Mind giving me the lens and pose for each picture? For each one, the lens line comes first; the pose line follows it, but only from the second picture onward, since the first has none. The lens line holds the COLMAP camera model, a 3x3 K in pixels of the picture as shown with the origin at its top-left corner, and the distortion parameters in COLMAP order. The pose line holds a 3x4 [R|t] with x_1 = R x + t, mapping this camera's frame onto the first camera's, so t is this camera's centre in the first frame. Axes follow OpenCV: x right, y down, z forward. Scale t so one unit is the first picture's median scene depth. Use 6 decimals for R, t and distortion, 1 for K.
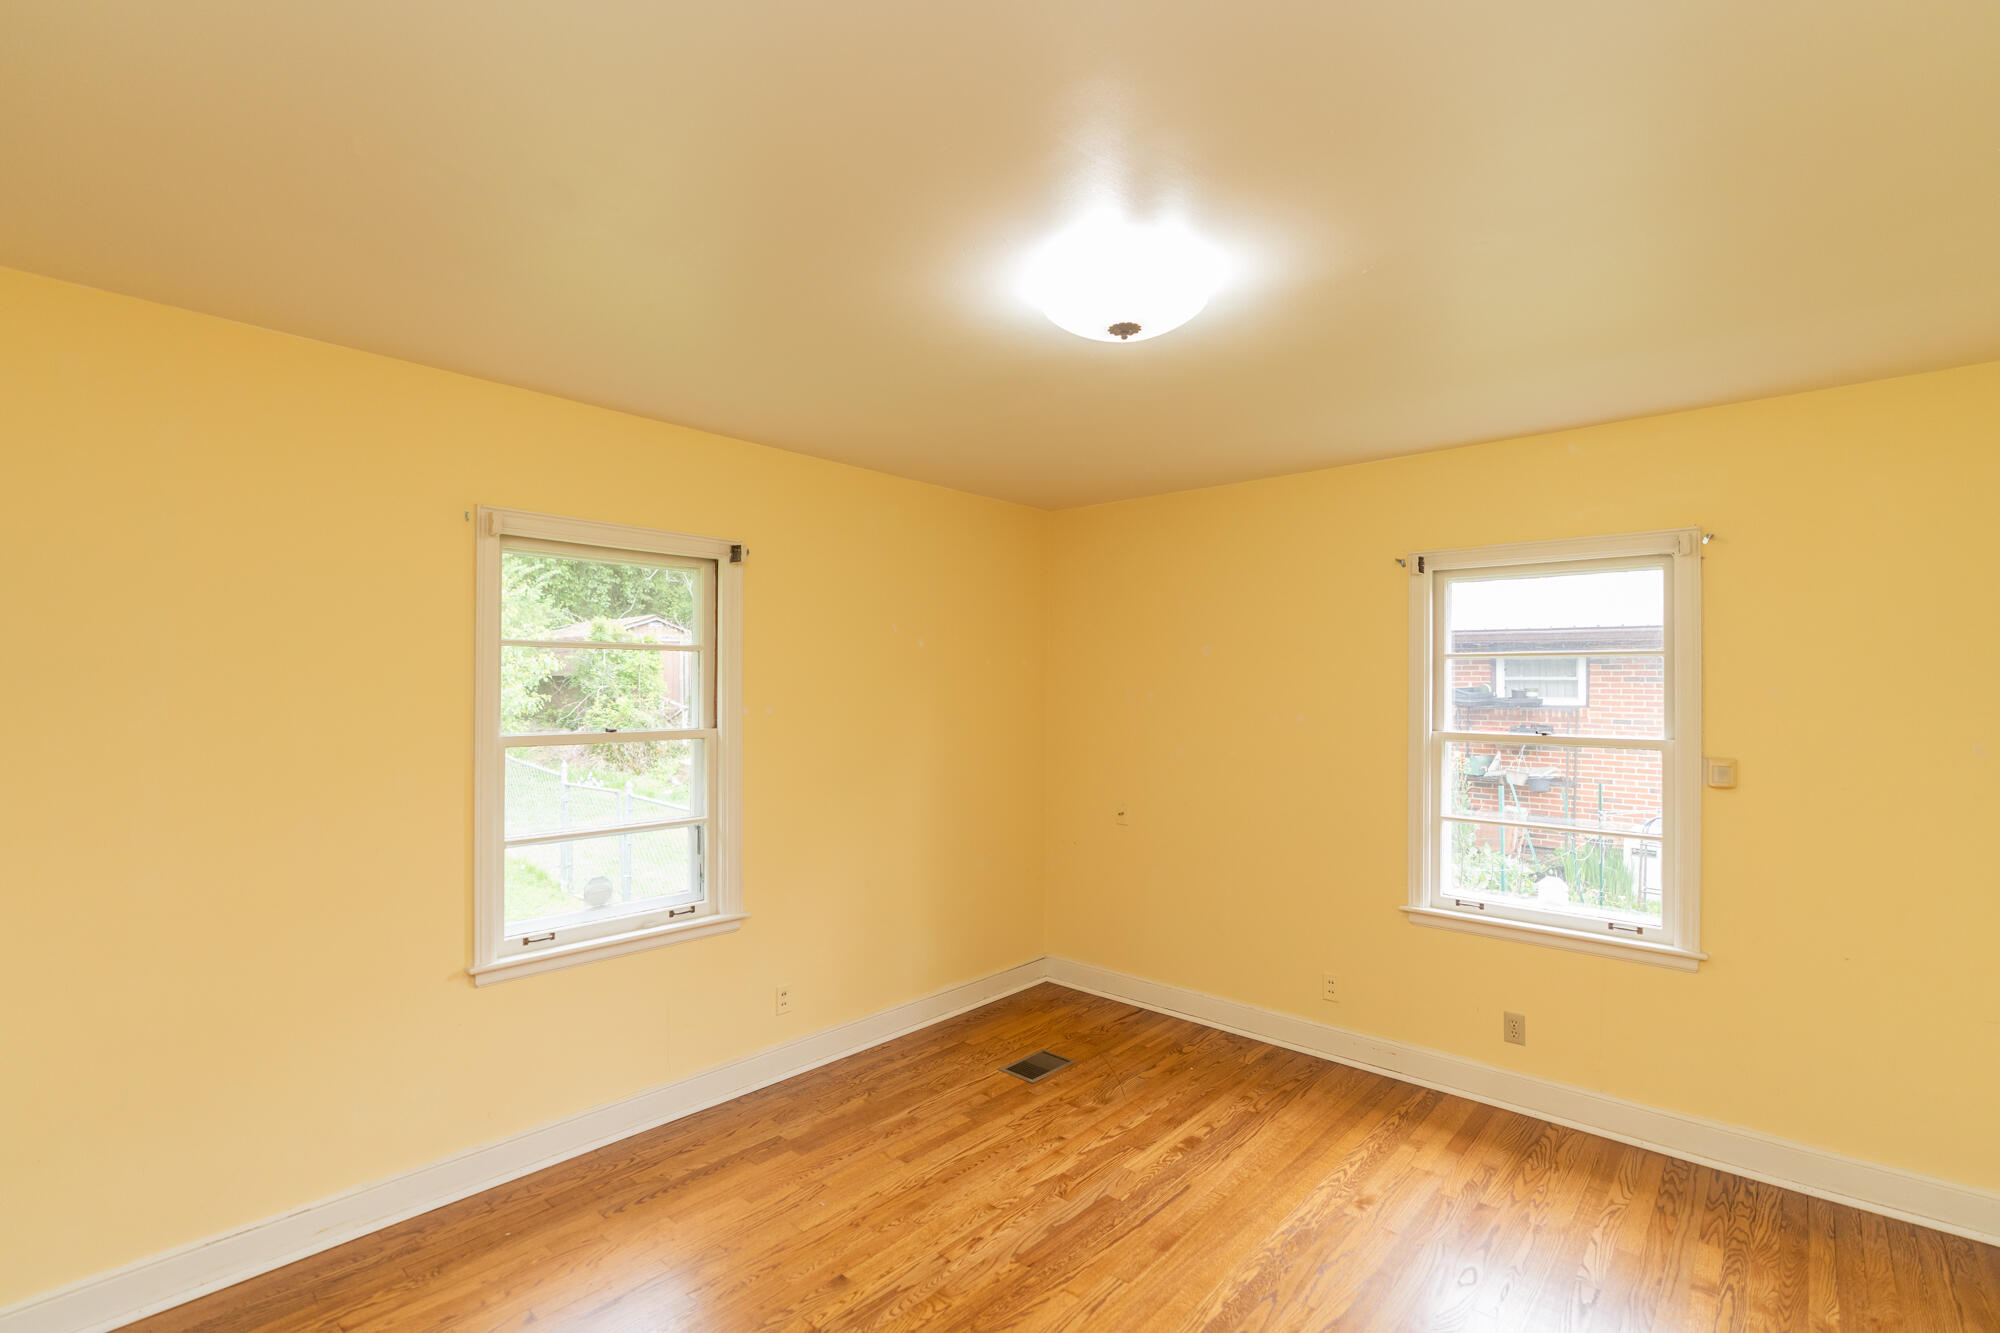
lens RADIAL K [[911.2, 0, 980.4], [0, 911.2, 691.1], [0, 0, 1]] dist [-0.000239, 0.000297]
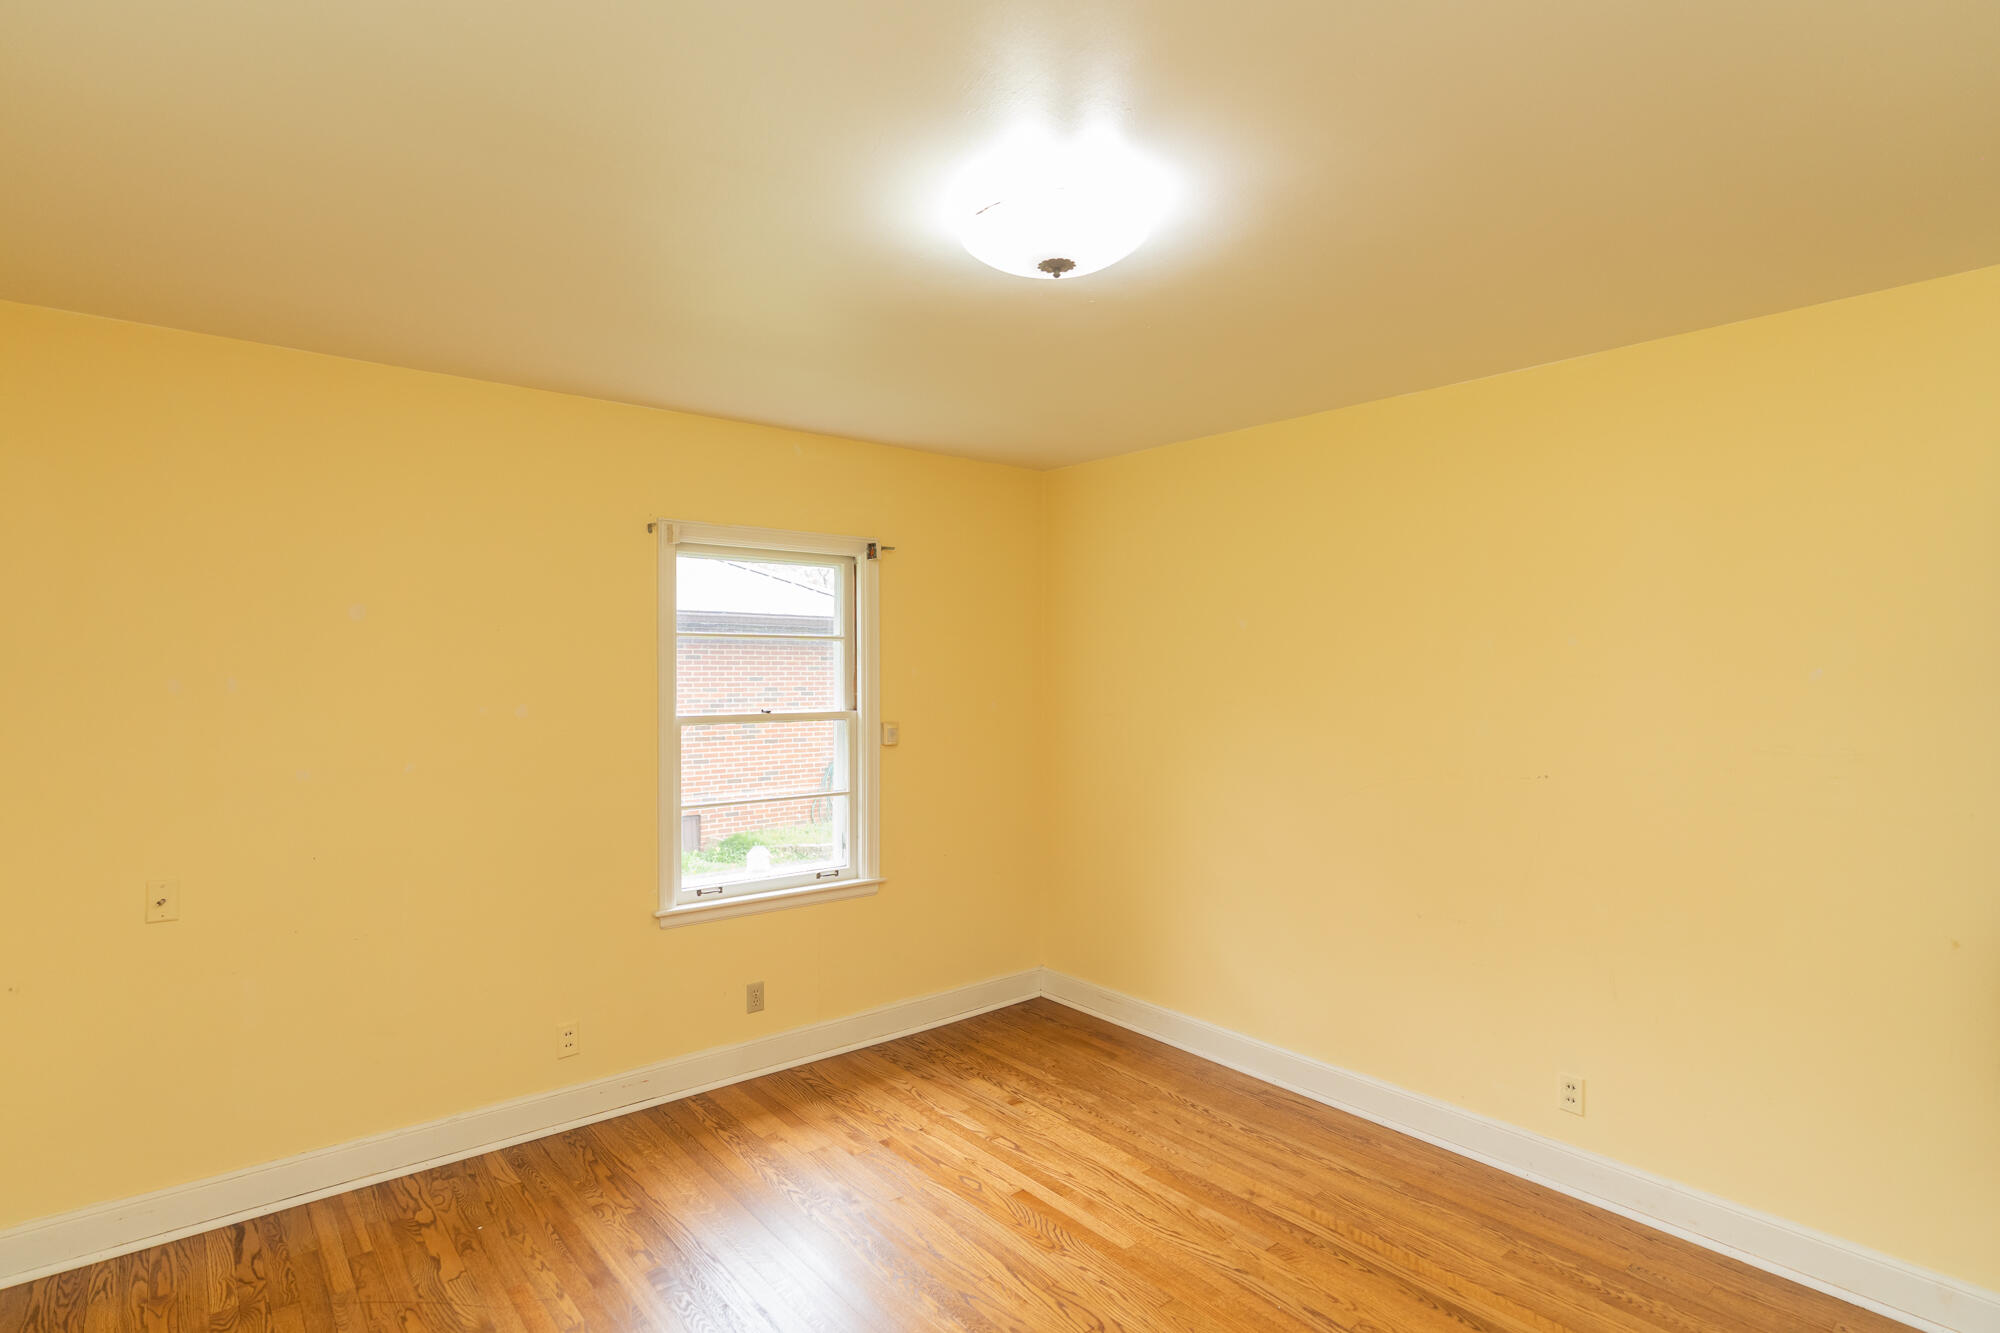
lens RADIAL K [[1031.4, 0, 992.3], [0, 1031.4, 696.0], [0, 0, 1]] dist [0.001306, 0.000234]
pose [[0.128661, -0.036888, 0.991002, -0.548436], [-0.000796, 0.999304, 0.037300, -0.016903], [-0.991688, -0.005588, 0.128542, 0.604723]]
